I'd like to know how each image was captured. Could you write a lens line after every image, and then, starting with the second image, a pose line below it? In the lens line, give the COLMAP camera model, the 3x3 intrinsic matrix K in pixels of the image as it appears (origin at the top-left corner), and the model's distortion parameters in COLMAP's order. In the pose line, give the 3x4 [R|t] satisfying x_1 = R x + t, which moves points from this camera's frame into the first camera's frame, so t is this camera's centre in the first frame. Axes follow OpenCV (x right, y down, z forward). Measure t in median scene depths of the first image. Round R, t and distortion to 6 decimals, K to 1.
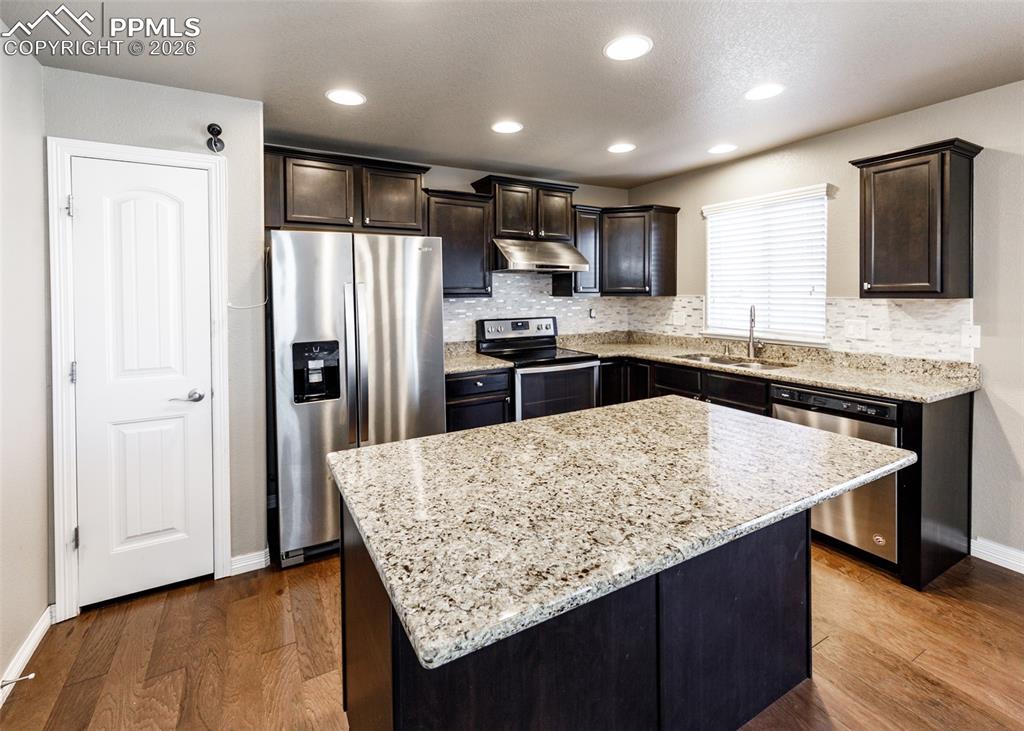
lens RADIAL K [[470.0, 0, 520.9], [0, 470.0, 301.8], [0, 0, 1]] dist [0.011430, -0.000260]
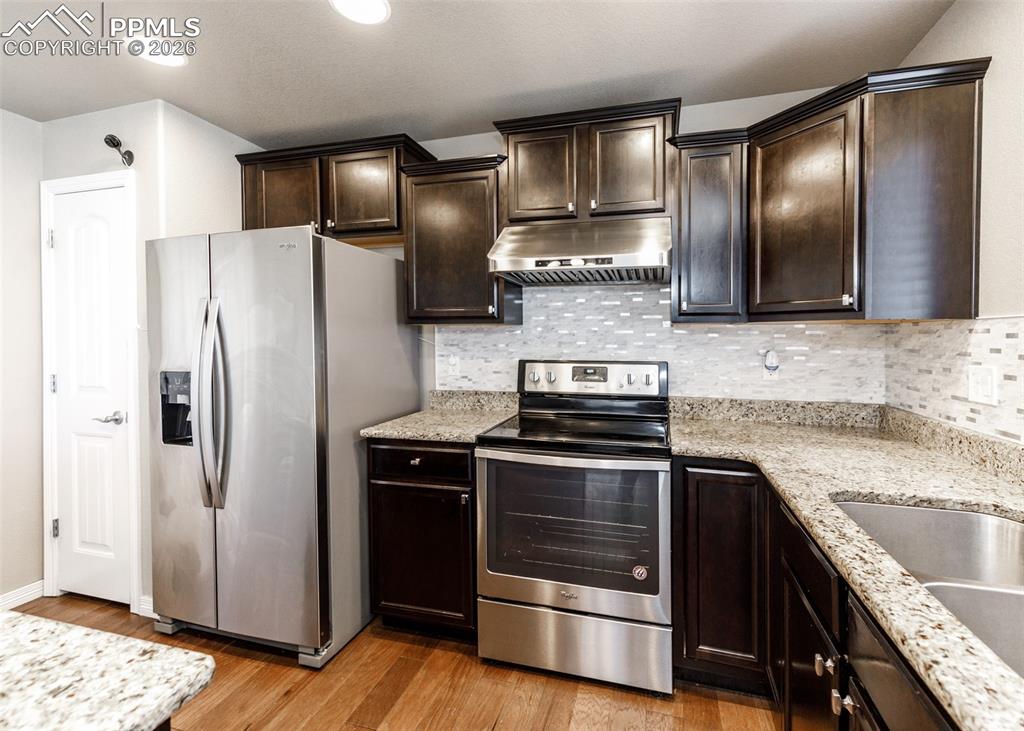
lens RADIAL K [[470.0, 0, 536.8], [0, 470.0, 346.2], [0, 0, 1]] dist [0.011430, -0.000260]
pose [[0.701893, 0.022698, -0.711920, 0.370373], [-0.020196, 0.999724, 0.011962, 0.010815], [0.711996, 0.005982, 0.702158, 0.548383]]
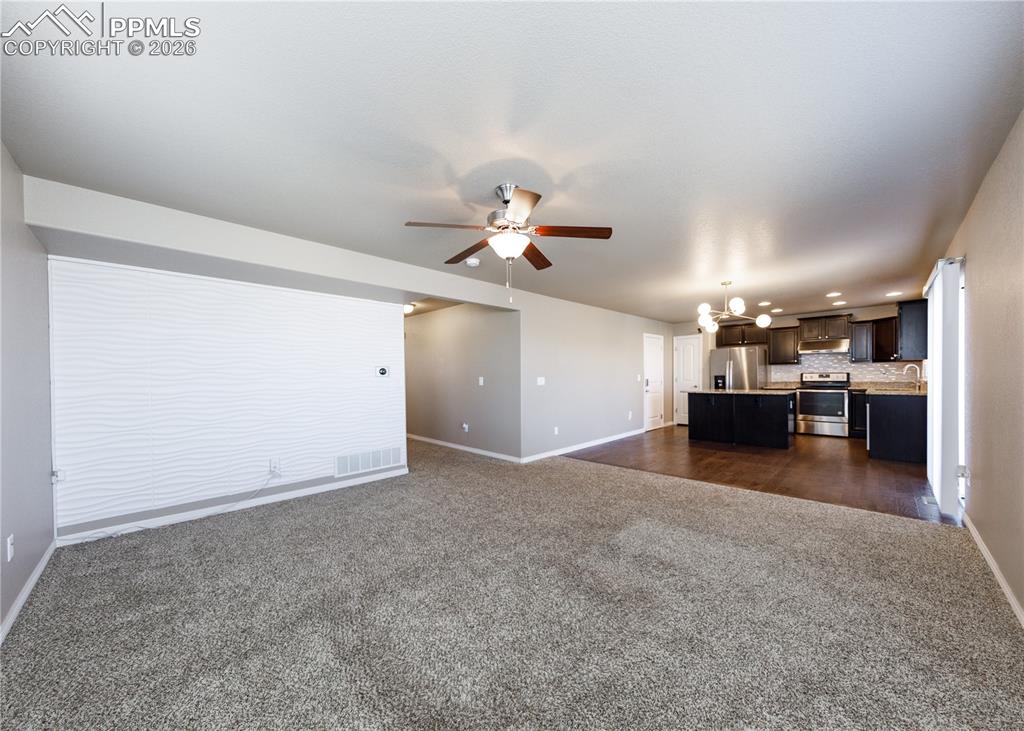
lens RADIAL K [[365.1, 0, 519.8], [0, 365.1, 384.0], [0, 0, 1]] dist [0.016603, 0.000056]
pose [[0.260081, 0.024417, -0.965278, 1.407704], [-0.012039, 0.999685, 0.022044, 0.068555], [0.965512, 0.005887, 0.260293, -0.970978]]
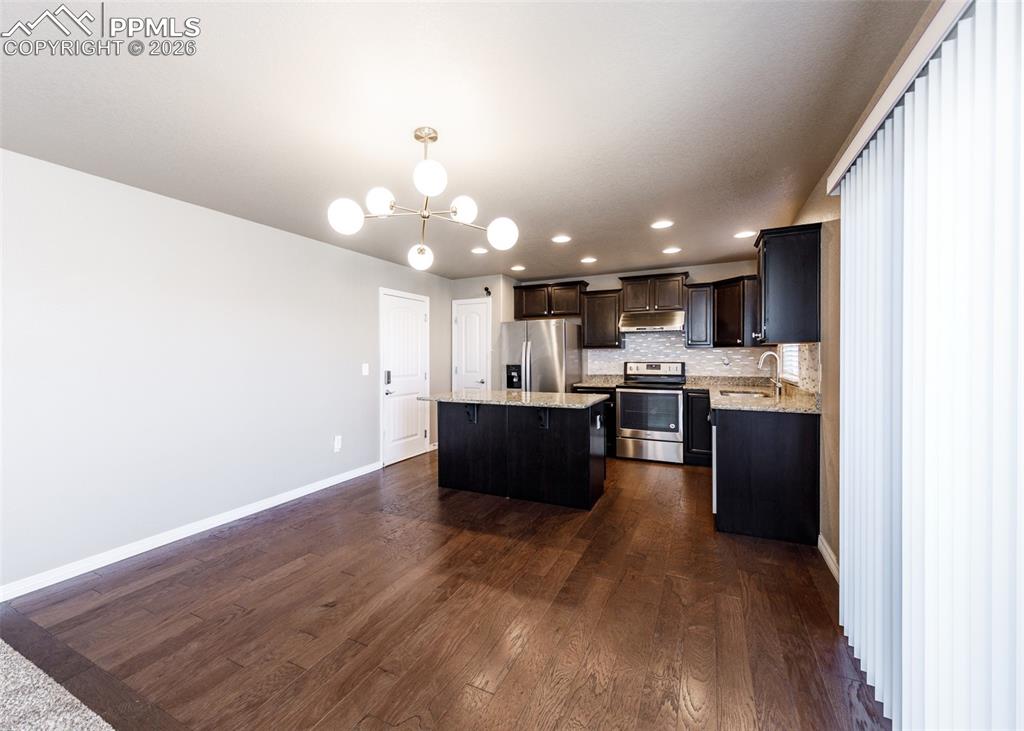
lens RADIAL K [[435.7, 0, 479.2], [0, 435.7, 365.3], [0, 0, 1]] dist [0.010938, 0.000479]
pose [[0.526984, 0.023909, -0.849539, 0.928305], [-0.019215, 0.999684, 0.016215, 0.033288], [0.849658, 0.007779, 0.527277, -0.251921]]
